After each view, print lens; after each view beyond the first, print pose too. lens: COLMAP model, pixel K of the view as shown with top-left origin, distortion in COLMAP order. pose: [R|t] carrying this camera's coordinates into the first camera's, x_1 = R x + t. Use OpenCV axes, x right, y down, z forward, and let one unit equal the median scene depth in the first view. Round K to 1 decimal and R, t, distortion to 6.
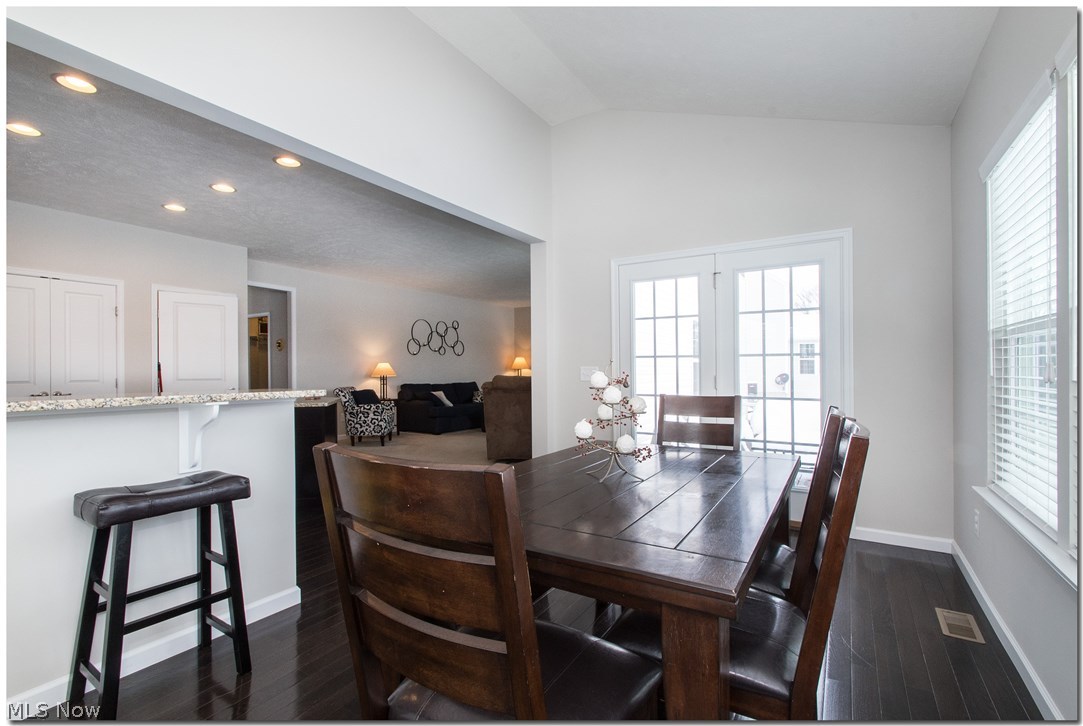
lens RADIAL K [[488.9, 0, 540.8], [0, 488.9, 368.1], [0, 0, 1]] dist [-0.010110, -0.000356]
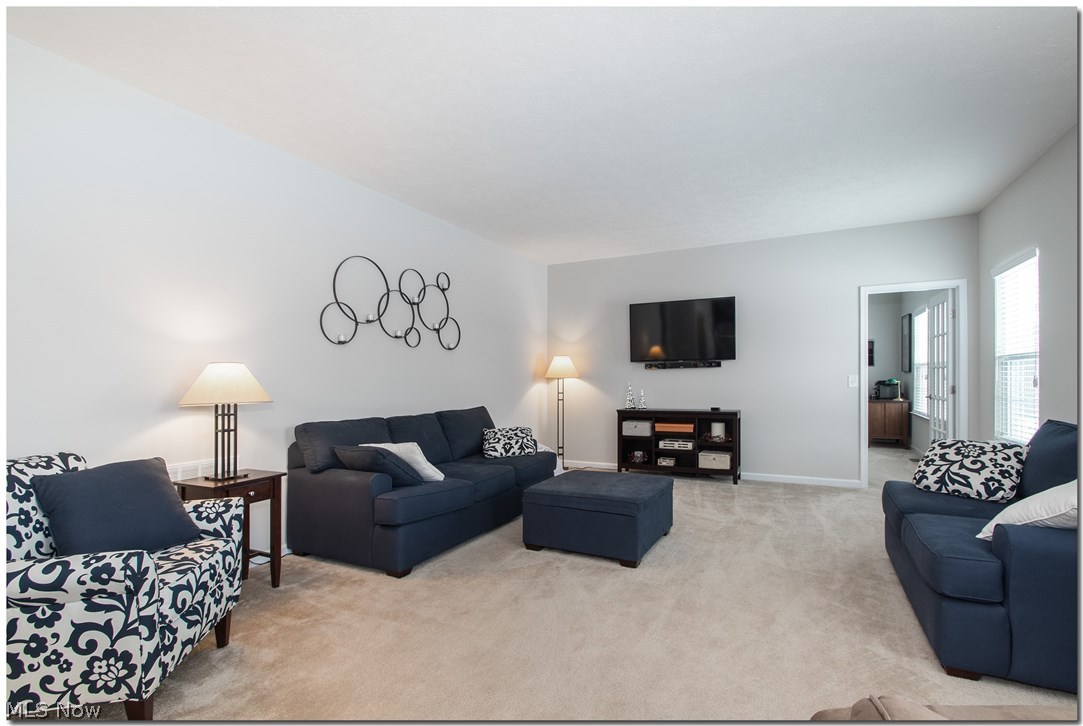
lens RADIAL K [[488.9, 0, 551.3], [0, 488.9, 379.5], [0, 0, 1]] dist [-0.010110, -0.000356]
pose [[0.996477, -0.001300, 0.083862, -0.127876], [0.000517, 0.999956, 0.009359, -0.002438], [-0.083871, -0.009282, 0.996433, 0.614121]]
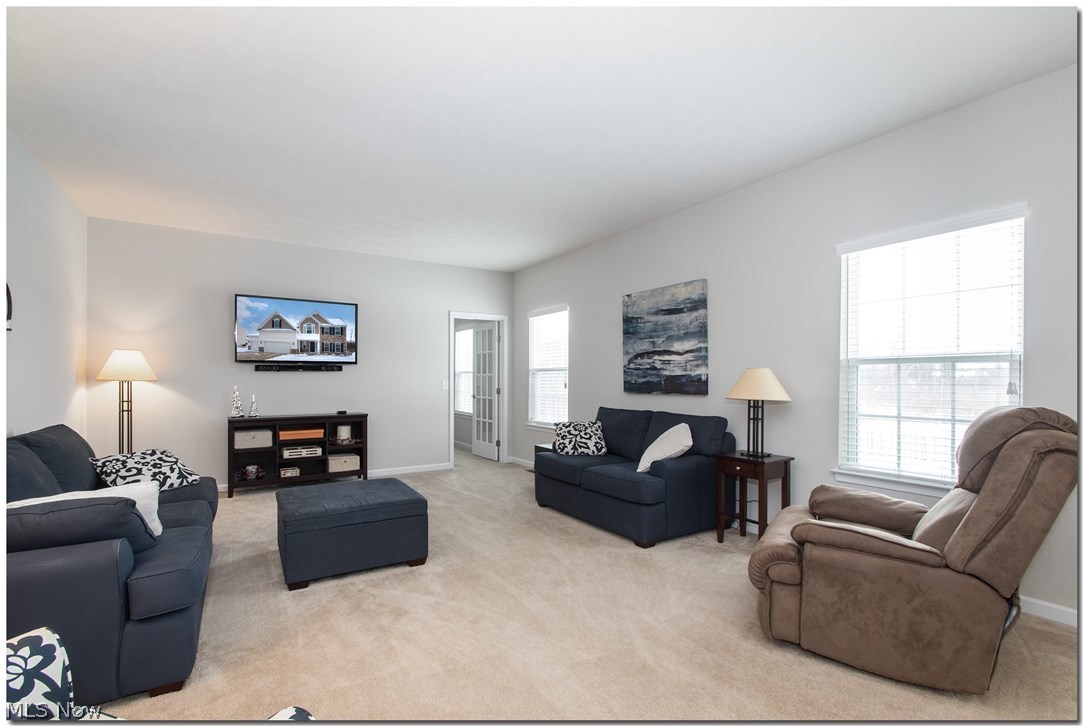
lens RADIAL K [[488.9, 0, 524.1], [0, 488.9, 384.1], [0, 0, 1]] dist [-0.010110, -0.000356]
pose [[0.457366, -0.002264, 0.889276, -0.308709], [-0.011019, 0.999906, 0.008214, -0.003368], [-0.889210, -0.013556, 0.457298, 0.711223]]
